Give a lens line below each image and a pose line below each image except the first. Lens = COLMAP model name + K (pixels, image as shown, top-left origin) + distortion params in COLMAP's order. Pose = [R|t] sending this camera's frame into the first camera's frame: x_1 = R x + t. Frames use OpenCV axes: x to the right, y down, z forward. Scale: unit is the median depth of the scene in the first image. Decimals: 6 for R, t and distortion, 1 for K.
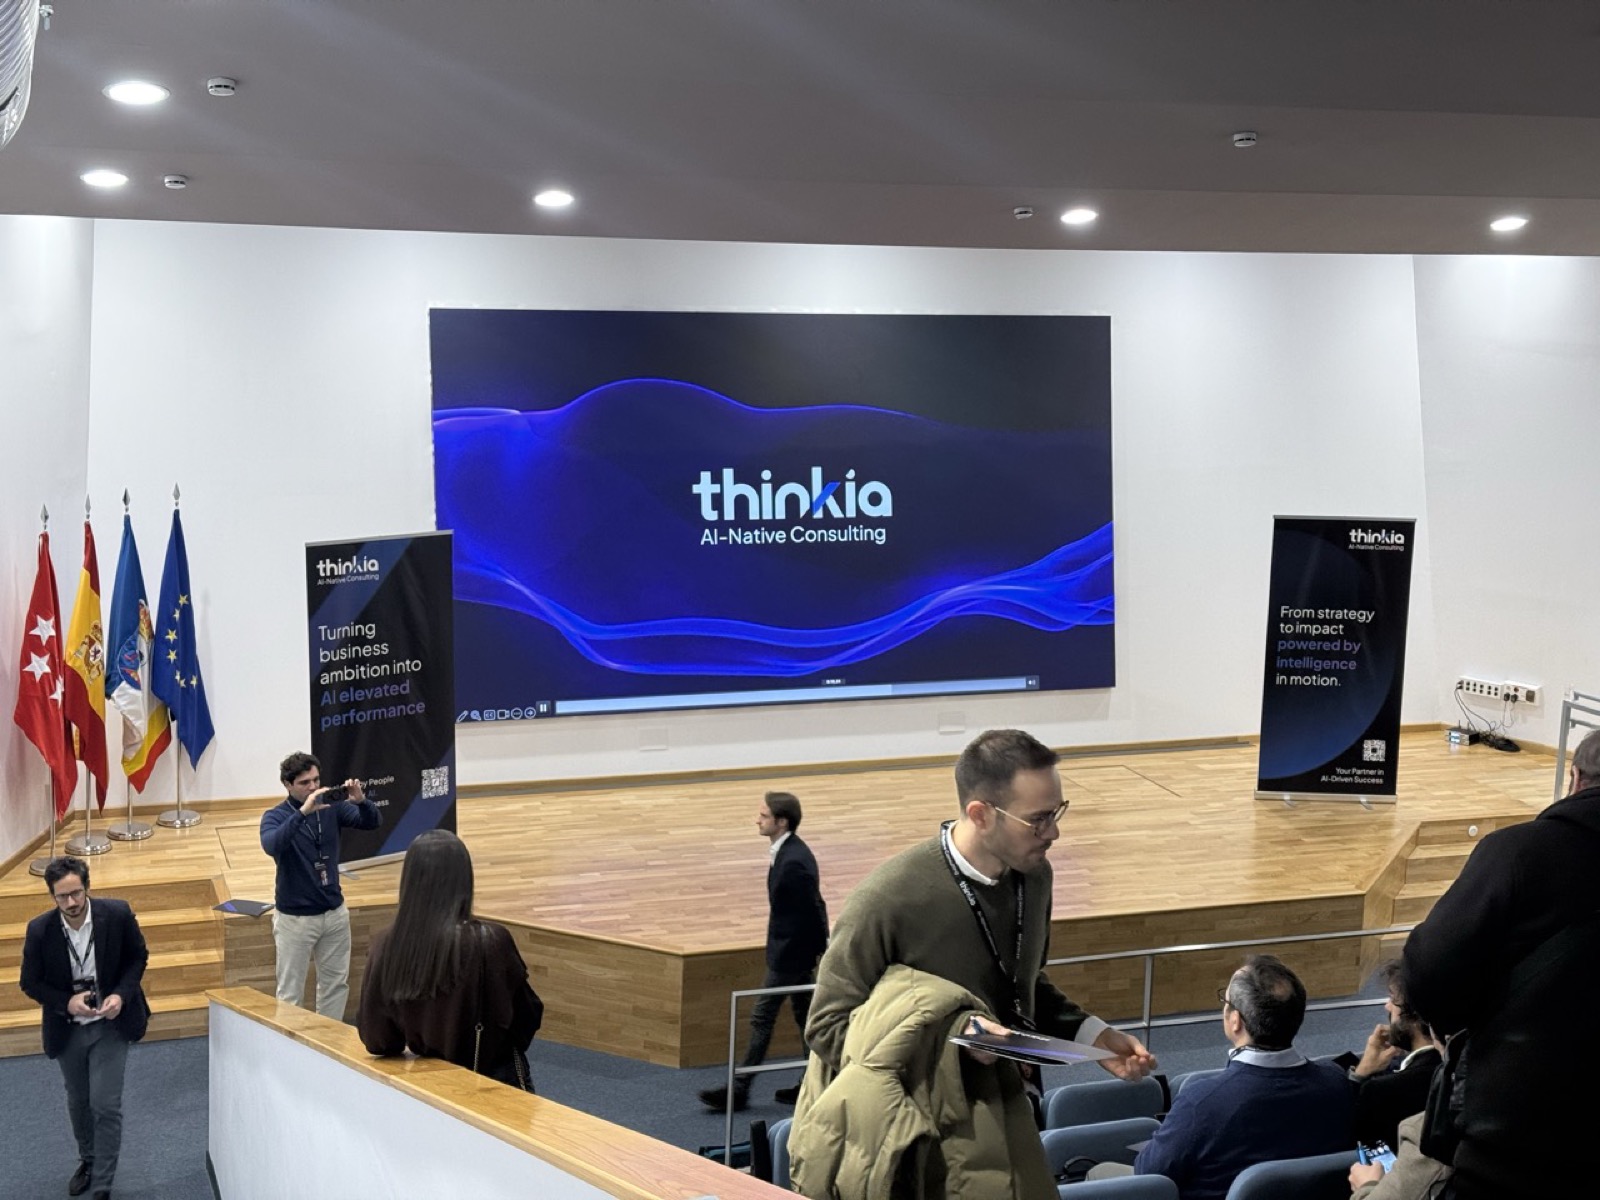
lens RADIAL K [[2264.4, 0, 801.7], [0, 2264.4, 602.1], [0, 0, 1]] dist [0.079355, 0.000000]
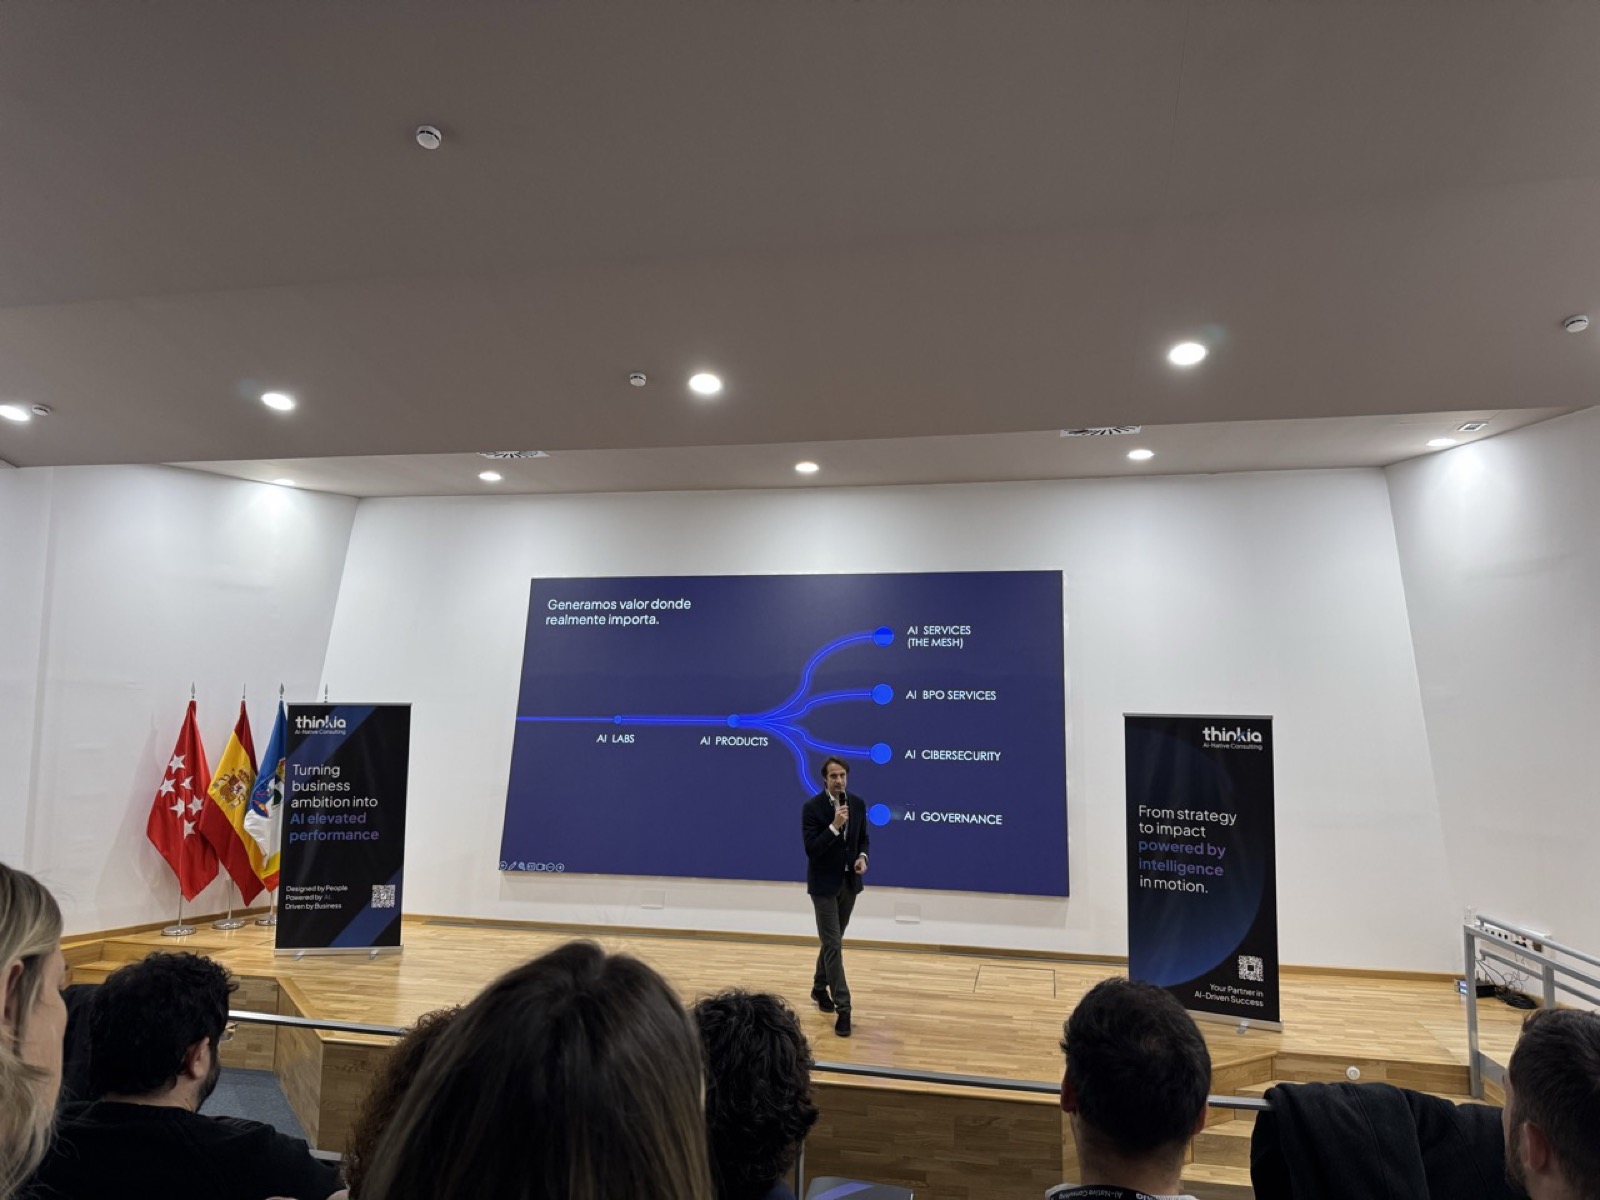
lens RADIAL K [[1132.0, 0, 795.7], [0, 1132.0, 588.5], [0, 0, 1]] dist [0.025066, -0.045657]
pose [[0.837665, -0.077080, -0.540718, 0.363960], [-0.085329, 0.959368, -0.268947, 0.057883], [0.539477, 0.271426, 0.797052, 0.494308]]
